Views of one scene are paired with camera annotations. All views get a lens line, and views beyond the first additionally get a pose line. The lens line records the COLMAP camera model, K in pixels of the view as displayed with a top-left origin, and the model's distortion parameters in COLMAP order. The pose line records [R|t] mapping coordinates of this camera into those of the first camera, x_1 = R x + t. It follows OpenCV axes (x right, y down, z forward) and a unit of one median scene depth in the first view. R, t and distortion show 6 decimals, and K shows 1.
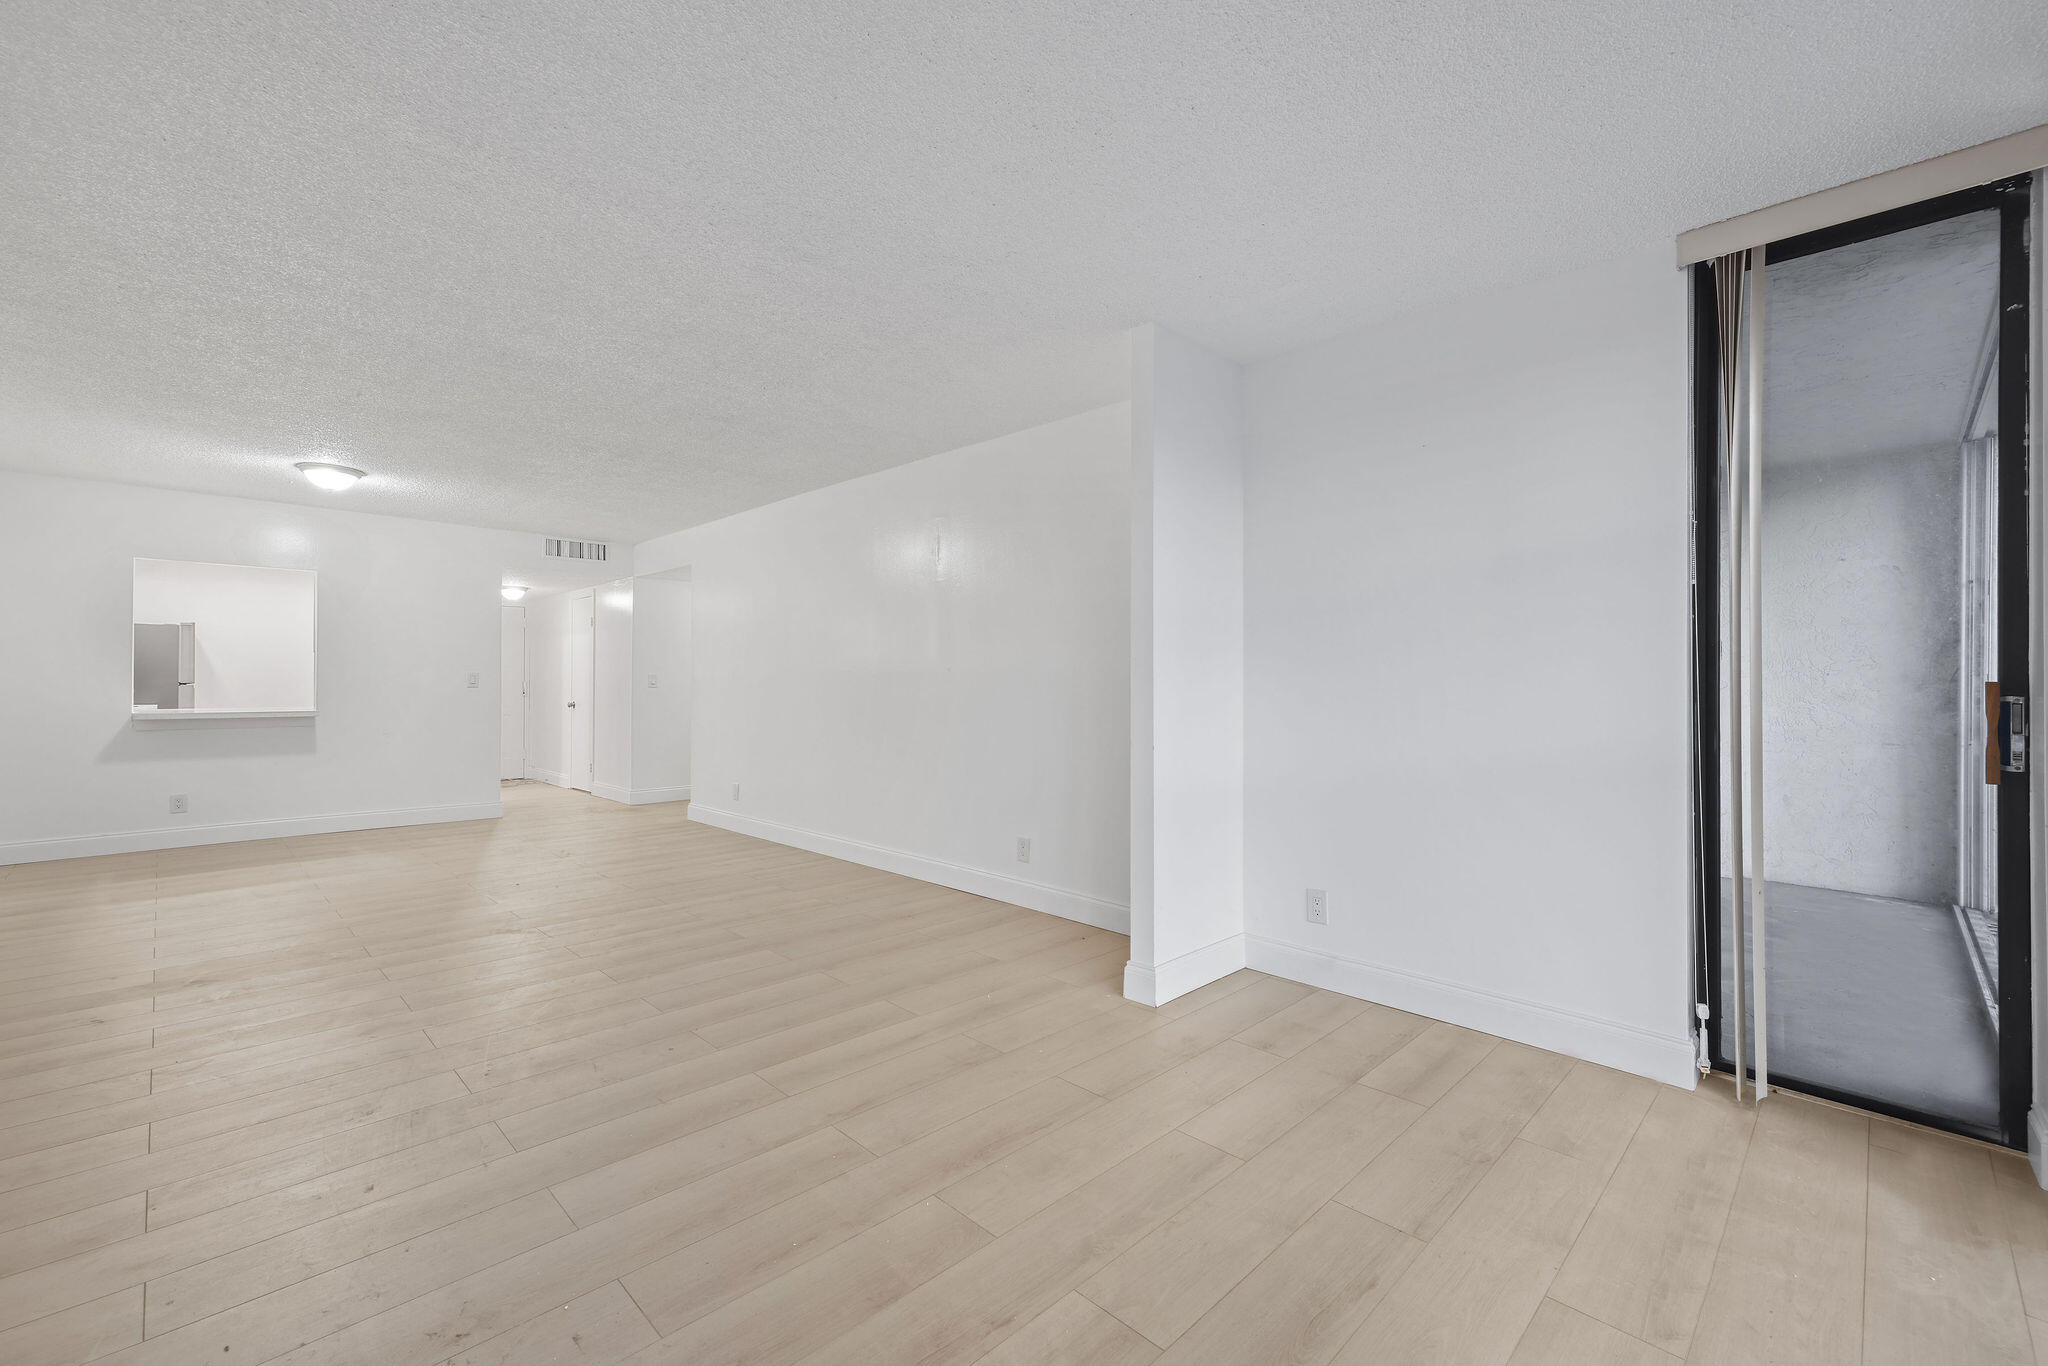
lens RADIAL K [[858.3, 0, 1017.7], [0, 858.3, 678.4], [0, 0, 1]] dist [0.014190, -0.004877]
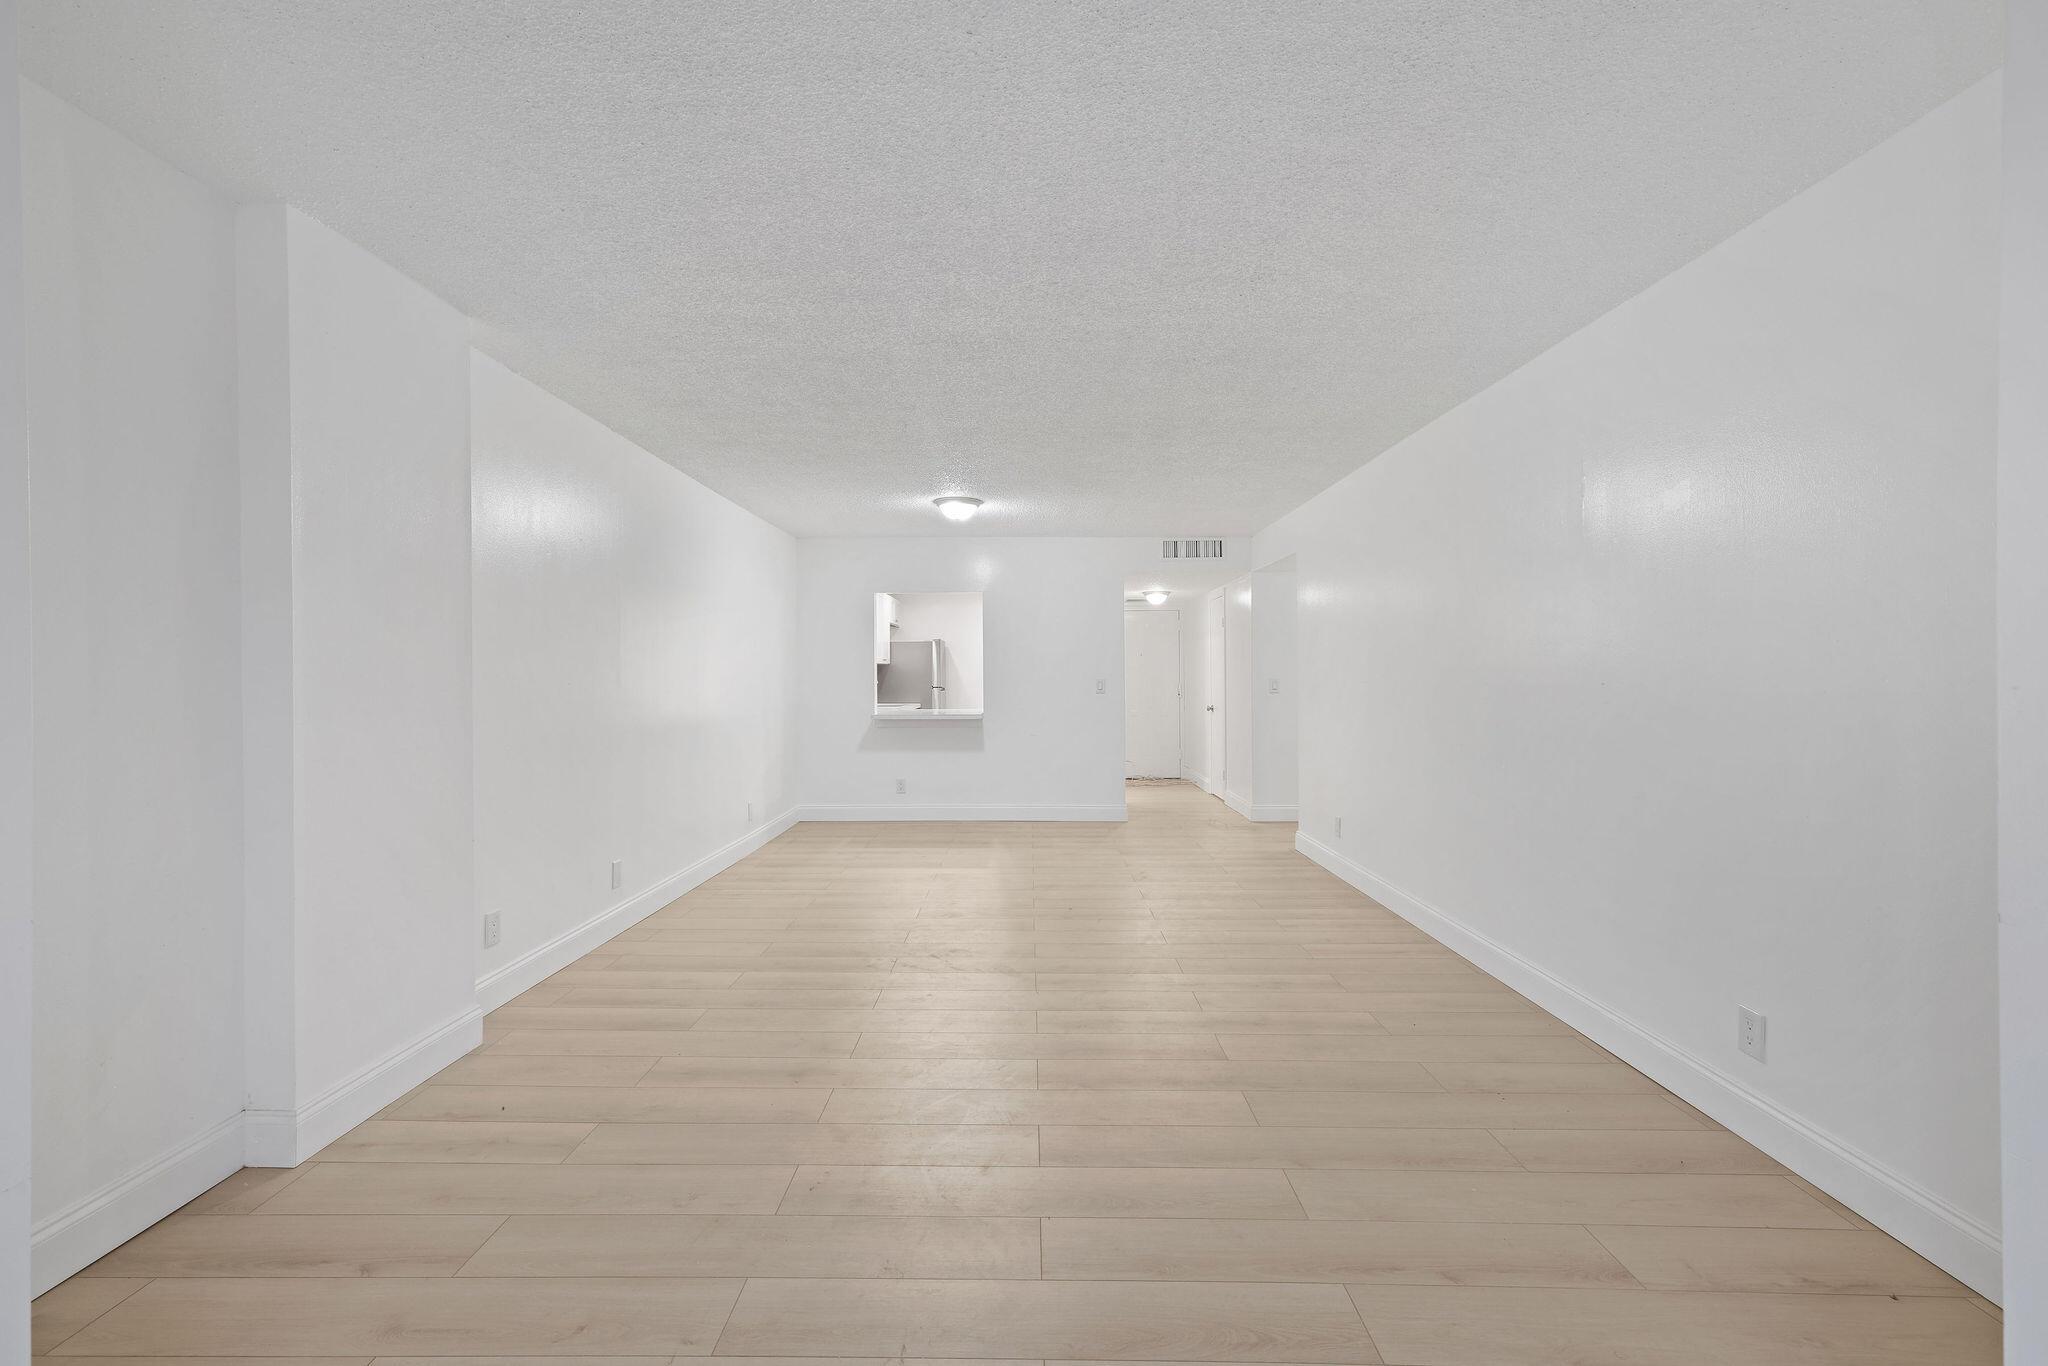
lens RADIAL K [[858.3, 0, 1044.0], [0, 858.3, 672.1], [0, 0, 1]] dist [0.014190, -0.004877]
pose [[0.699387, -0.006423, -0.714715, 0.055268], [0.010483, 0.999944, 0.001272, -0.016147], [0.714667, -0.008382, 0.699415, 0.222843]]
